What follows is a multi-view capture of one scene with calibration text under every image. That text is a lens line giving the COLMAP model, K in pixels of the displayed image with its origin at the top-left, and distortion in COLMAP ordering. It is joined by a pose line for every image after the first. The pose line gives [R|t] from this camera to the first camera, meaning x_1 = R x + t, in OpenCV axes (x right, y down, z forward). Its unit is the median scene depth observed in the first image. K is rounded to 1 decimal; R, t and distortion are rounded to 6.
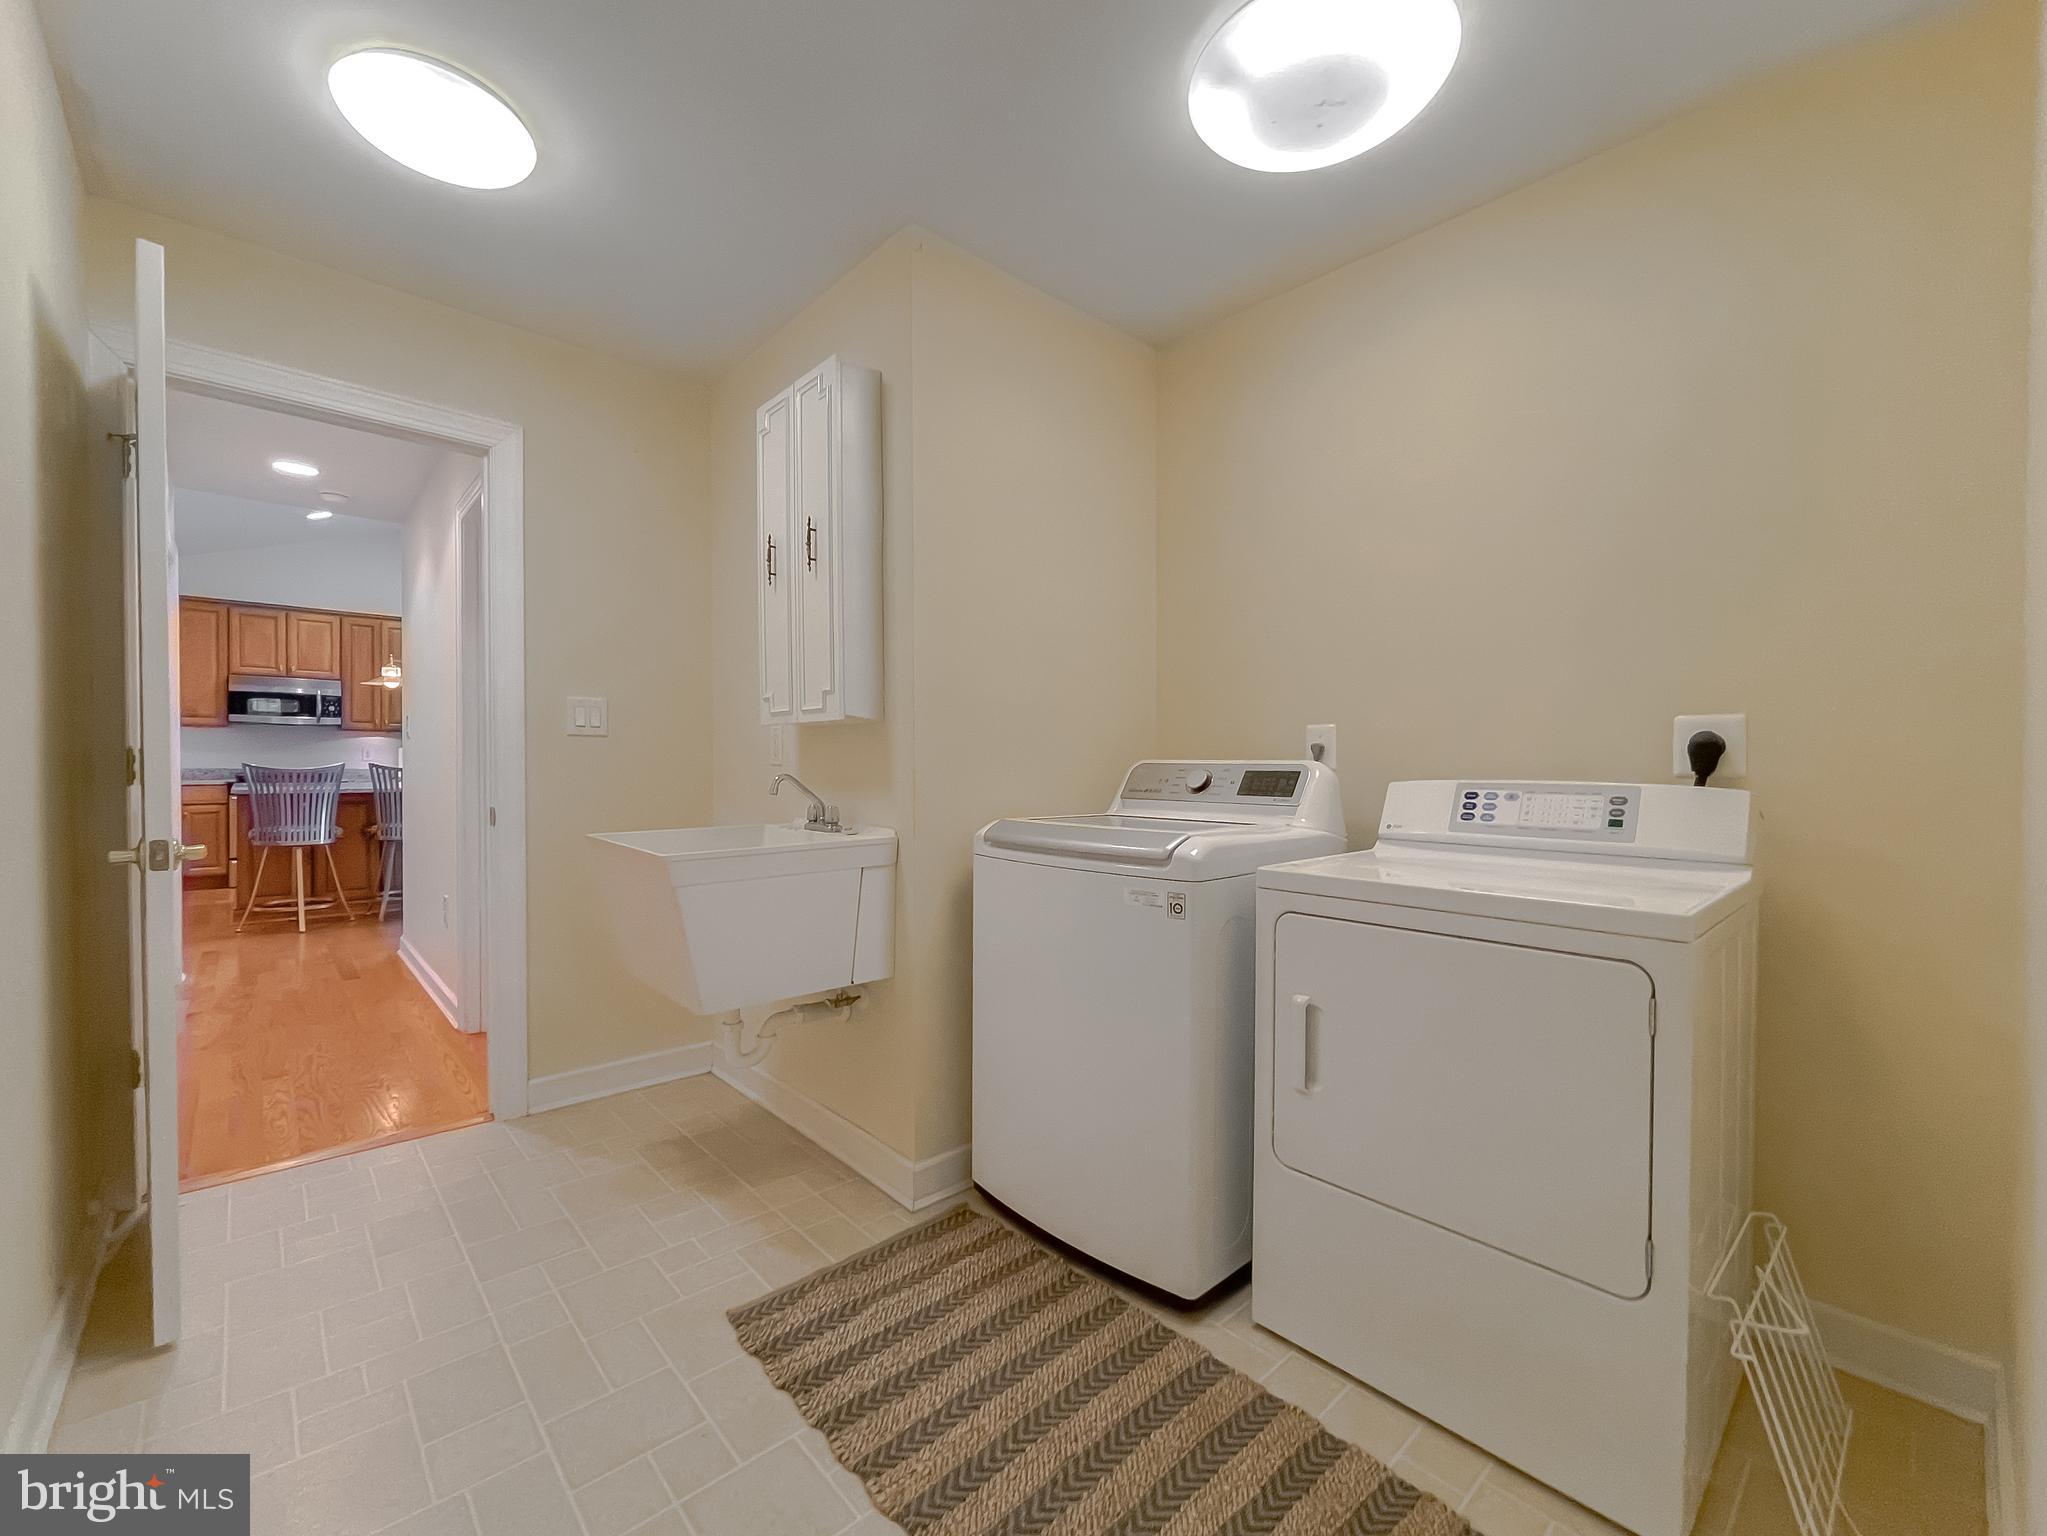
lens RADIAL K [[825.4, 0, 1016.8], [0, 825.4, 774.7], [0, 0, 1]] dist [-0.000800, 0.000001]
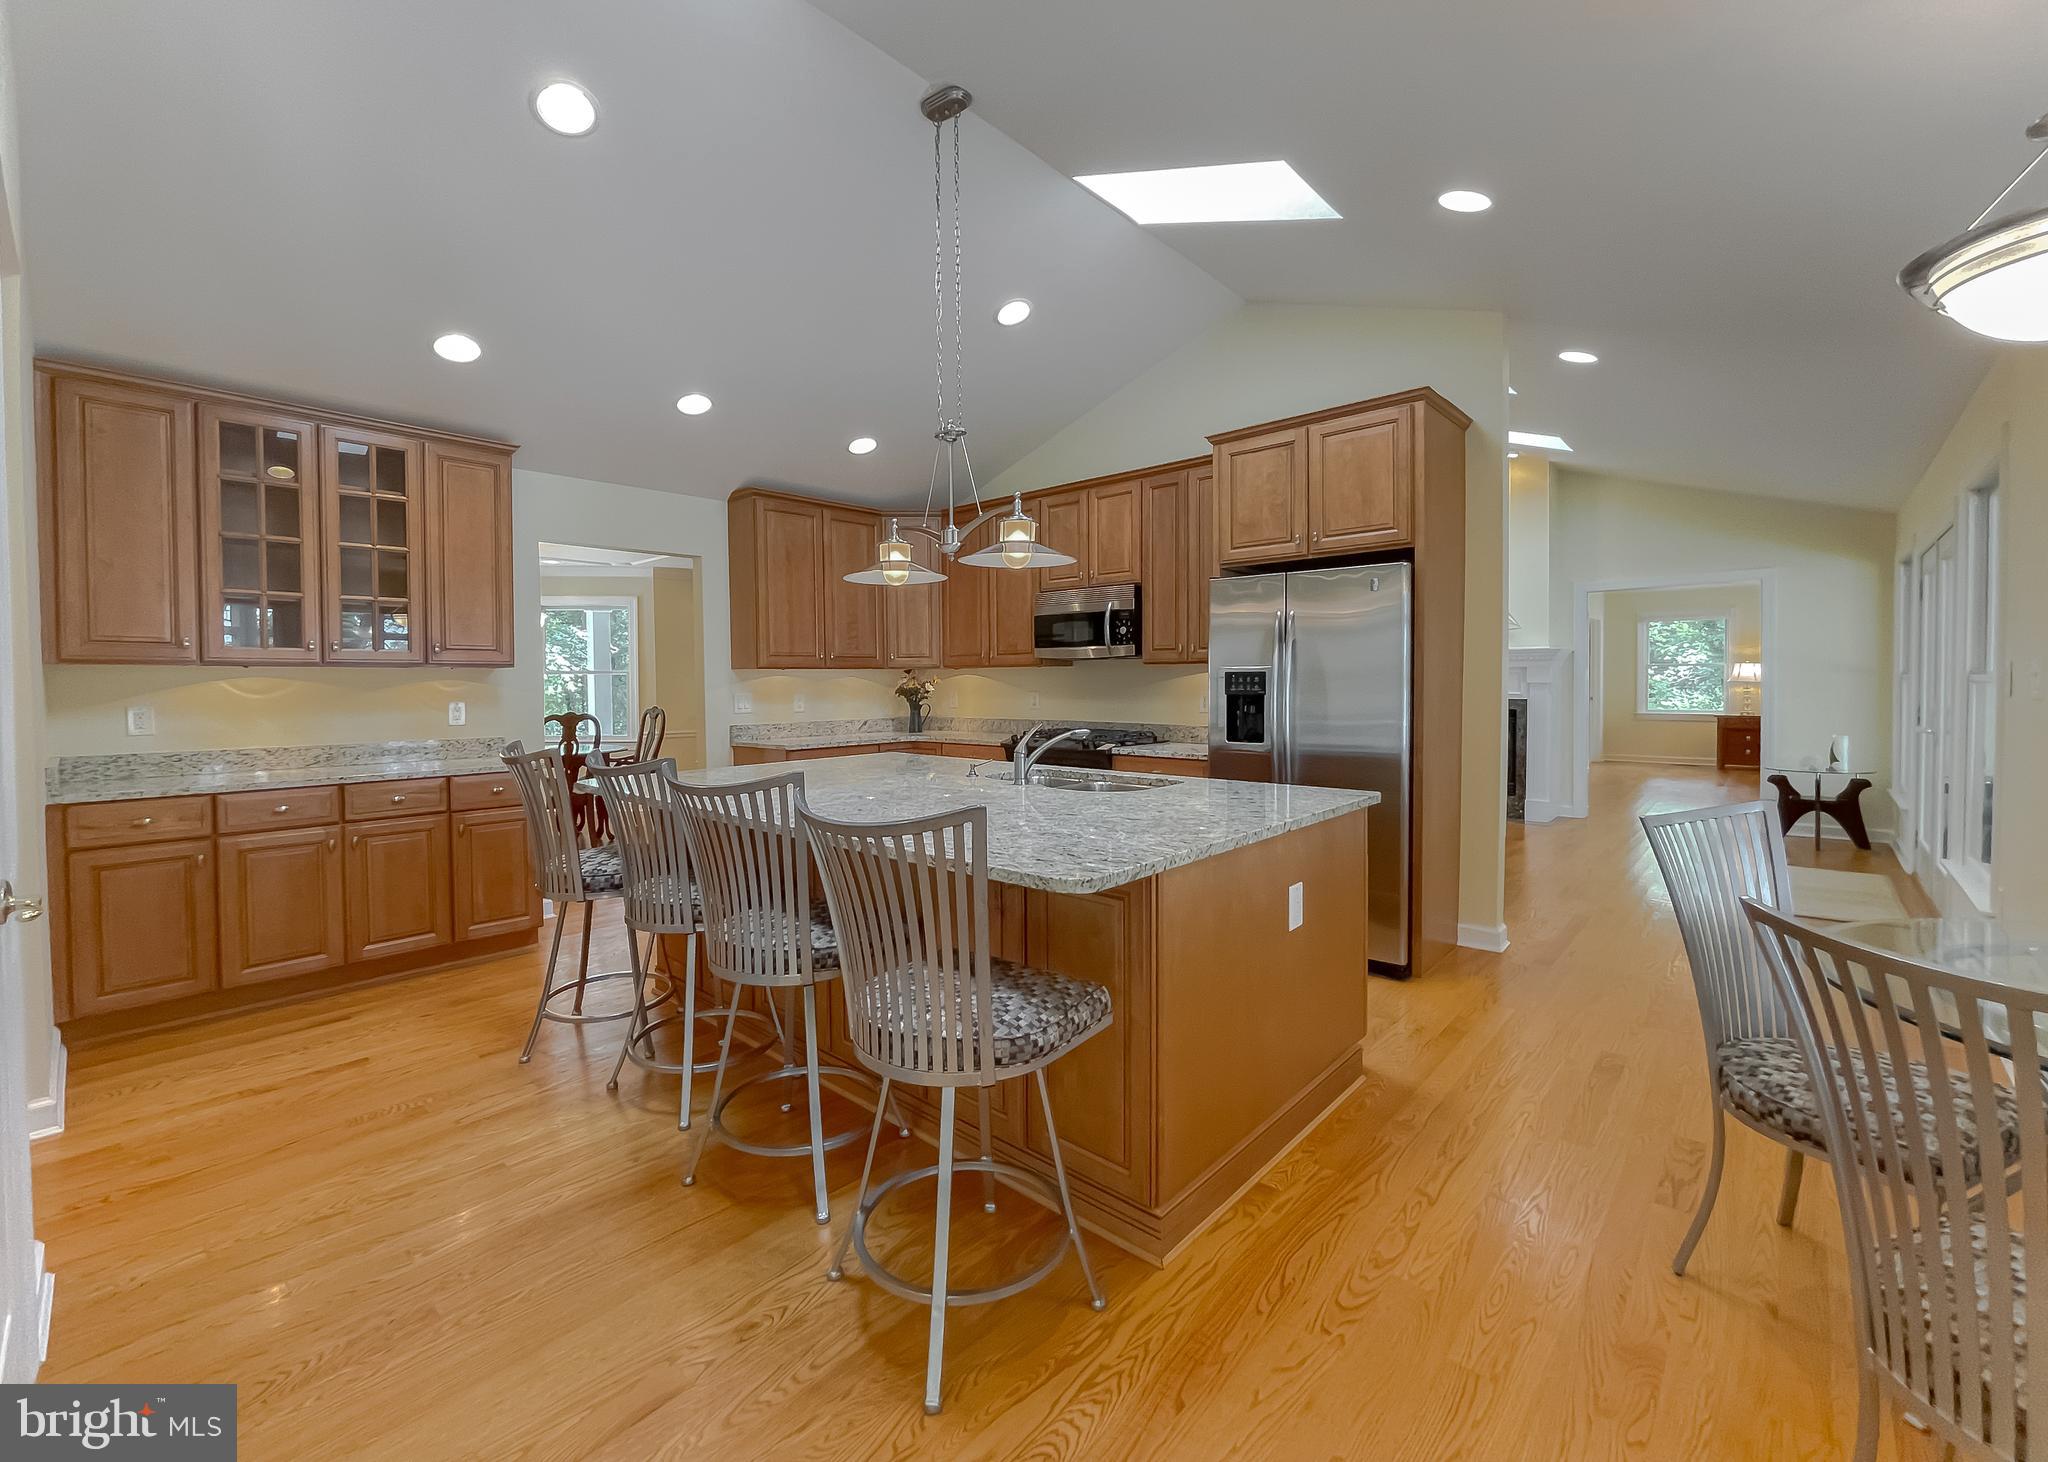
lens RADIAL K [[855.3, 0, 1045.5], [0, 855.3, 694.2], [0, 0, 1]] dist [0.013734, 0.000119]
pose [[0.122813, 0.011589, -0.992362, -0.203832], [-0.008593, 0.999907, 0.010614, -0.039444], [0.992393, 0.007224, 0.122901, 0.881687]]
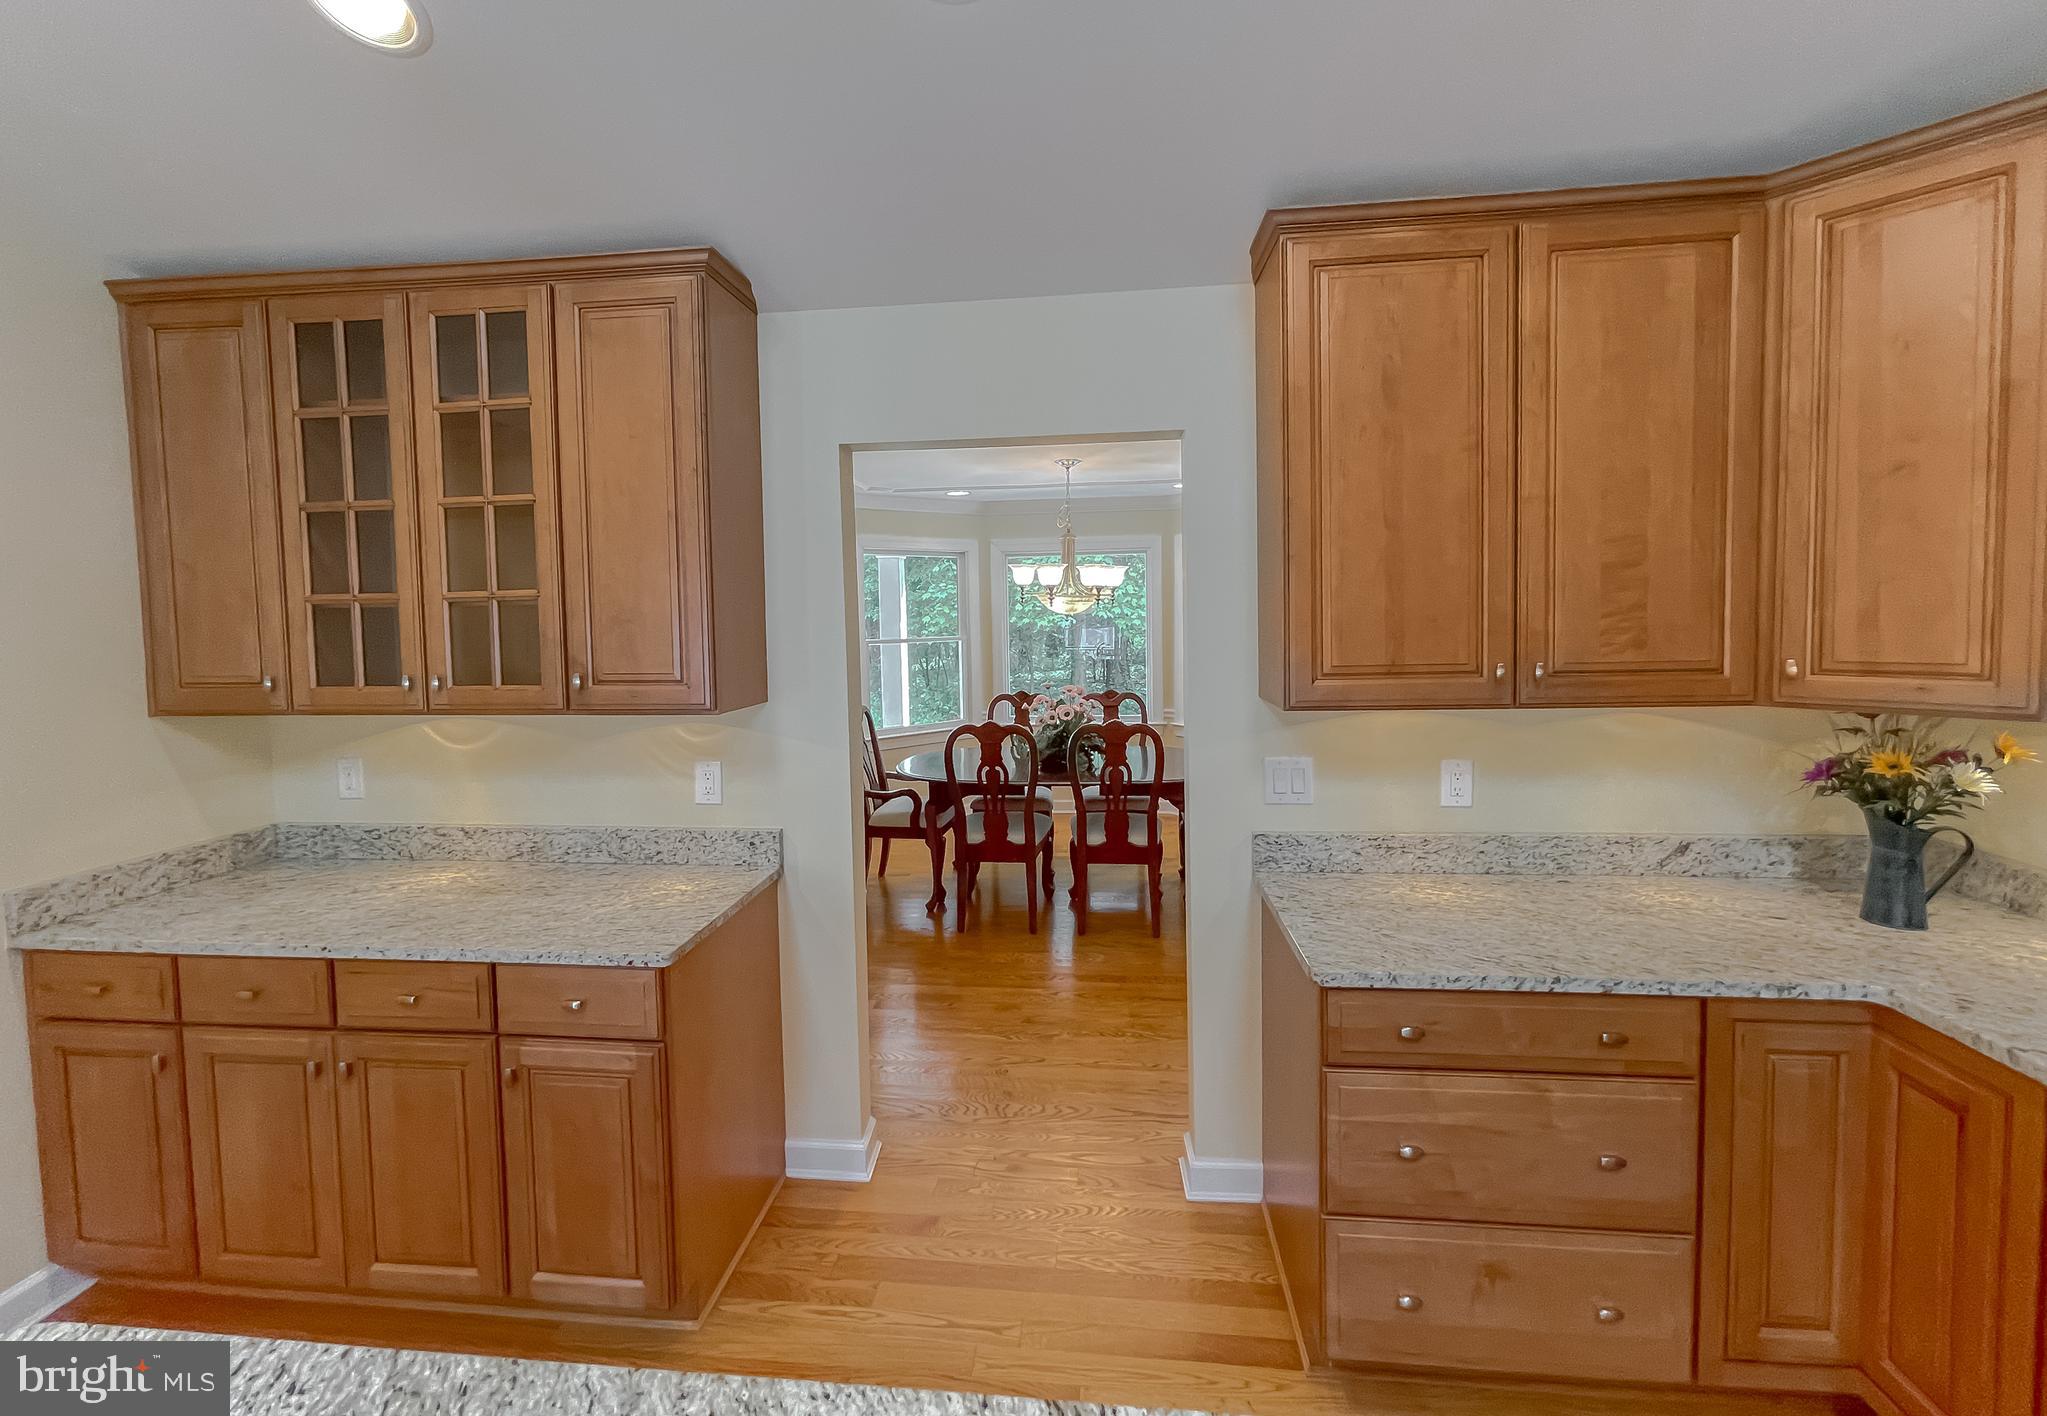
lens RADIAL K [[833.0, 0, 1016.5], [0, 833.0, 651.6], [0, 0, 1]] dist [0.002542, 0.000312]
pose [[-0.744301, 0.036255, -0.666860, -0.699487], [0.000974, 0.998583, 0.053203, -0.081923], [0.667844, 0.038950, -0.743281, 0.865904]]
